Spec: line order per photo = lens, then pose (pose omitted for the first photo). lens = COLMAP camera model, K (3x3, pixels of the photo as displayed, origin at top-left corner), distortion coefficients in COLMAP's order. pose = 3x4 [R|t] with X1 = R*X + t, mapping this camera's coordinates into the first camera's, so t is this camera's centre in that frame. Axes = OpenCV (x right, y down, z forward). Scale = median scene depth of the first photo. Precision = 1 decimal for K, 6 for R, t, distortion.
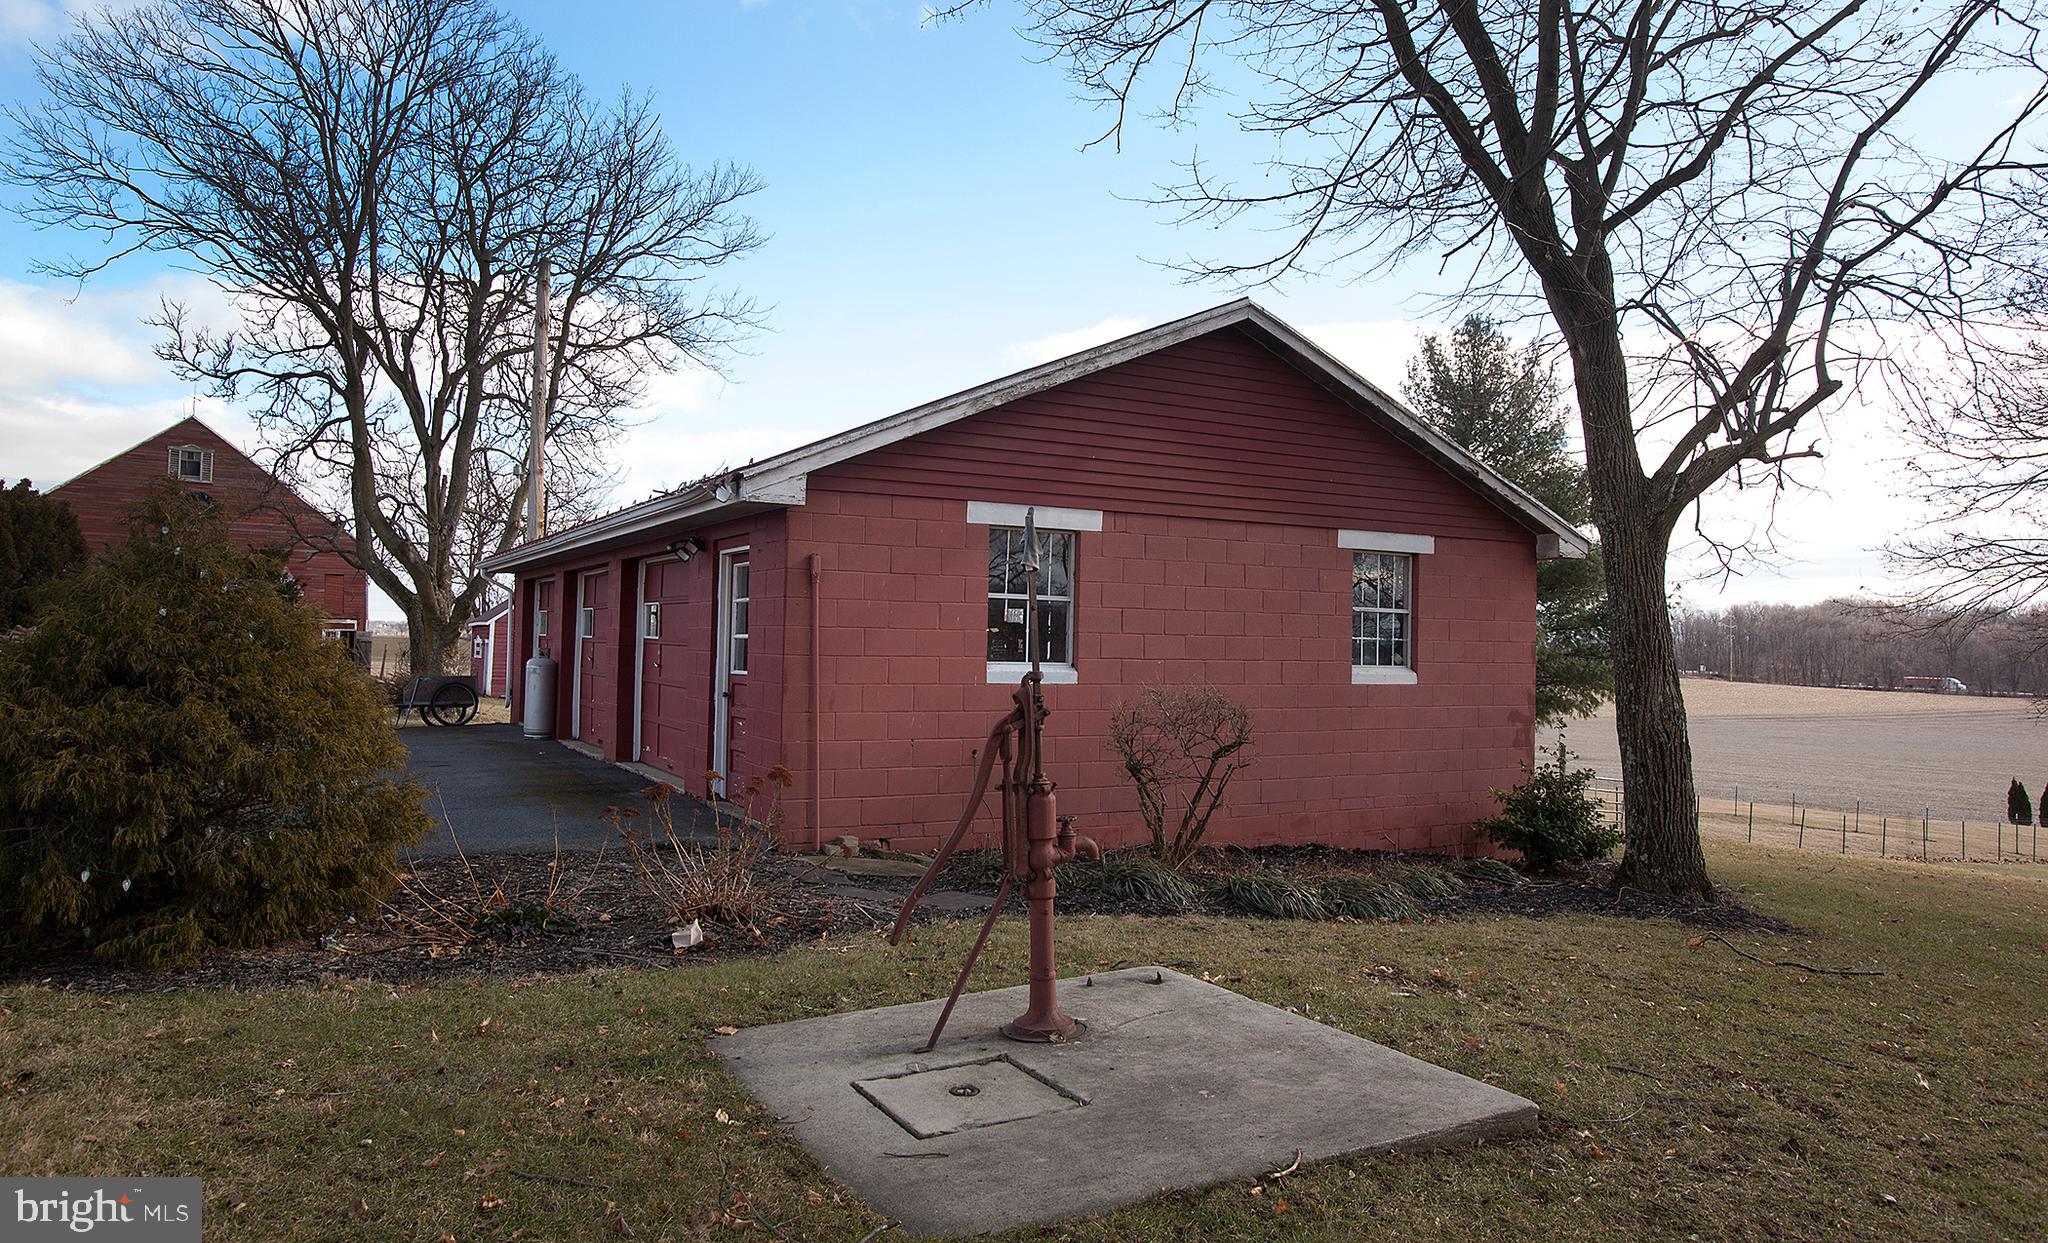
lens RADIAL K [[1383.6, 0, 1022.5], [0, 1383.6, 587.4], [0, 0, 1]] dist [-0.042822, 0.012448]
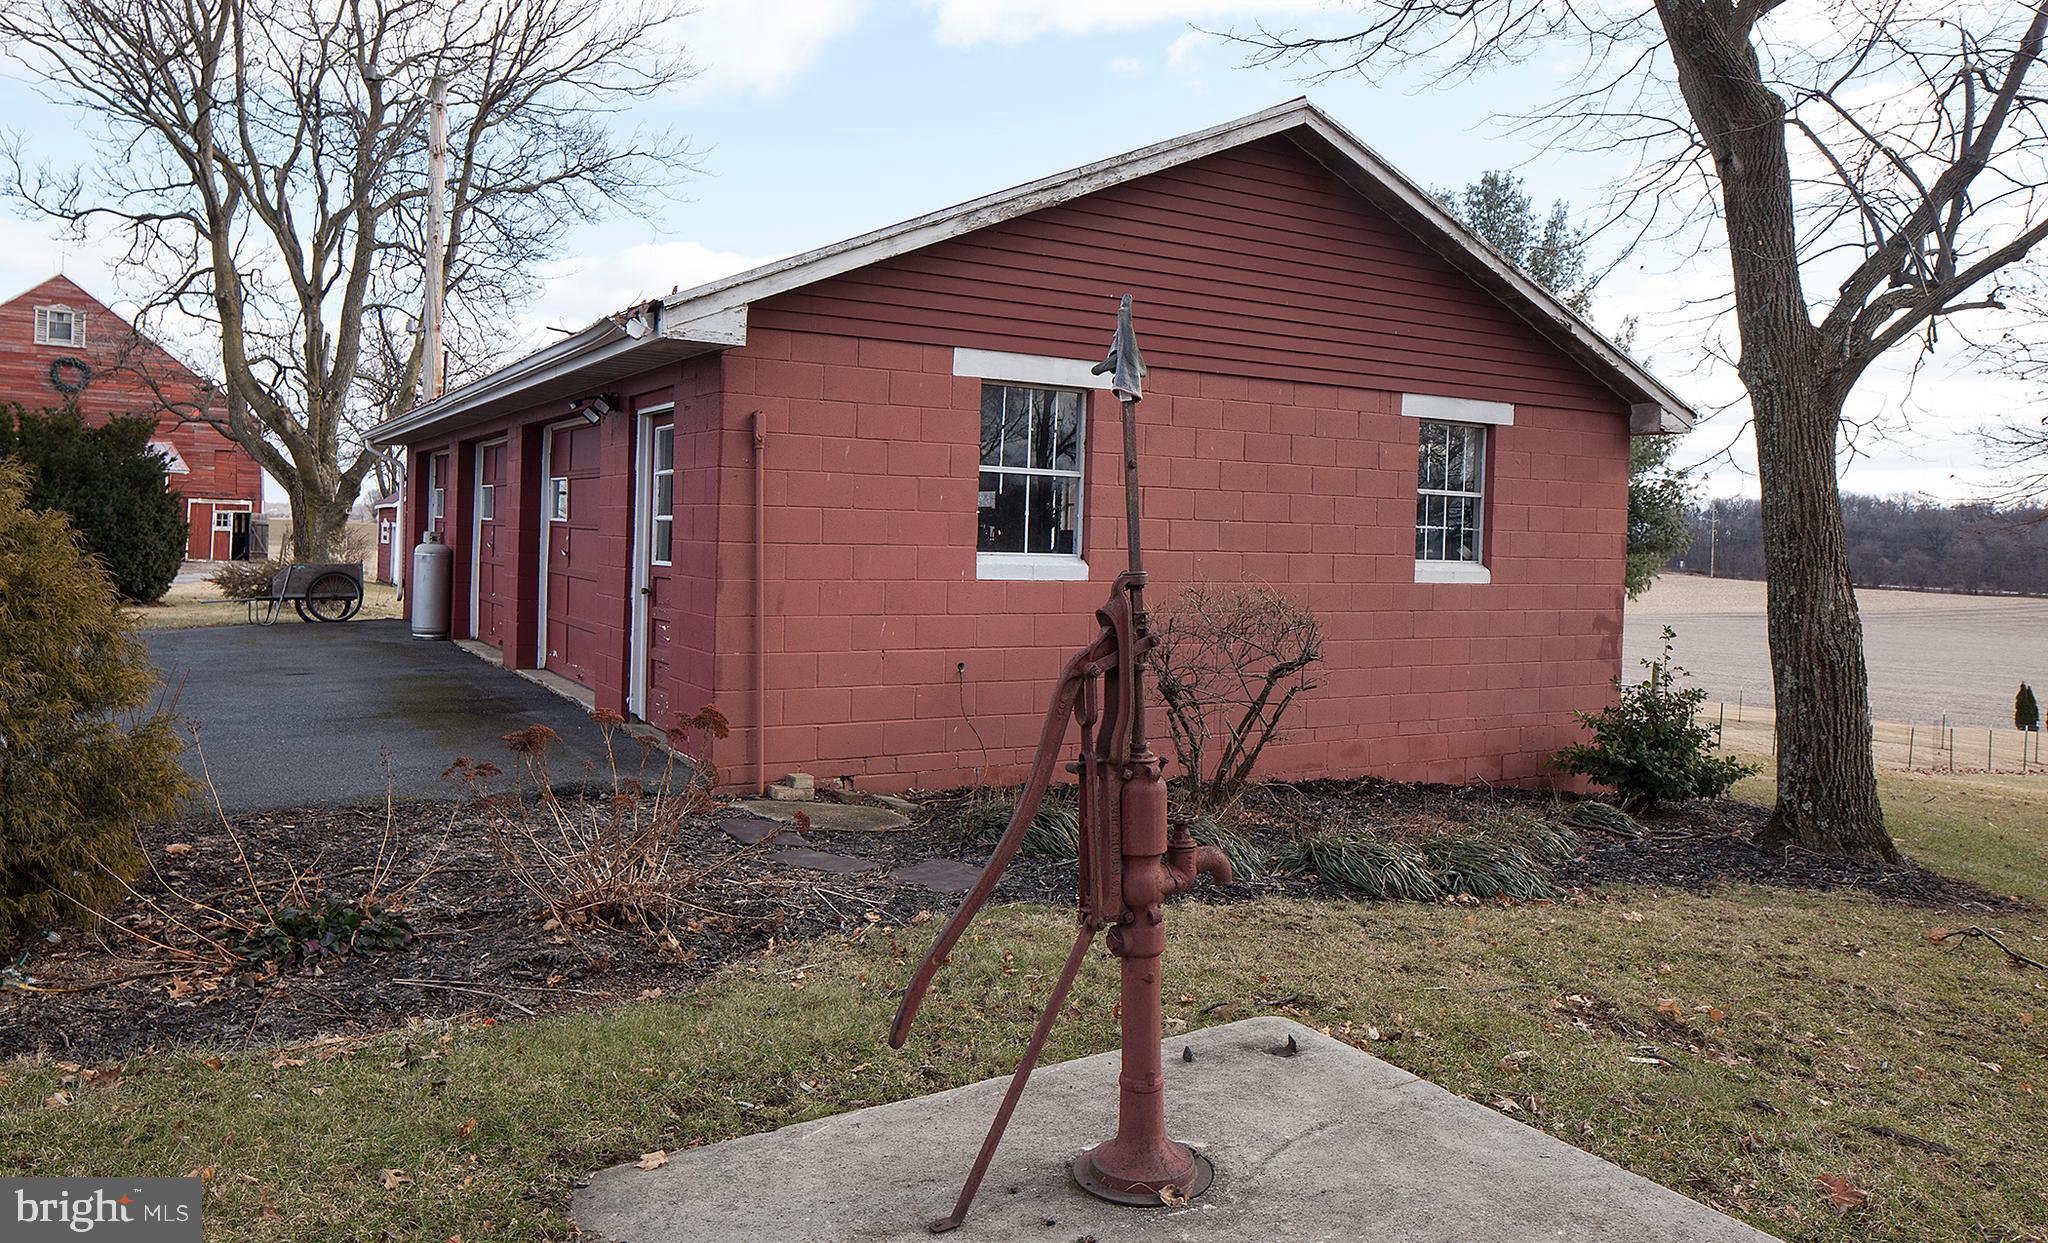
lens RADIAL K [[1449.8, 0, 1010.5], [0, 1449.8, 537.3], [0, 0, 1]] dist [-0.009482, -0.012457]
pose [[0.999683, 0.007873, 0.023933, -0.025202], [-0.008919, 0.998995, 0.043926, 0.008367], [-0.023563, -0.044125, 0.998748, 0.165918]]
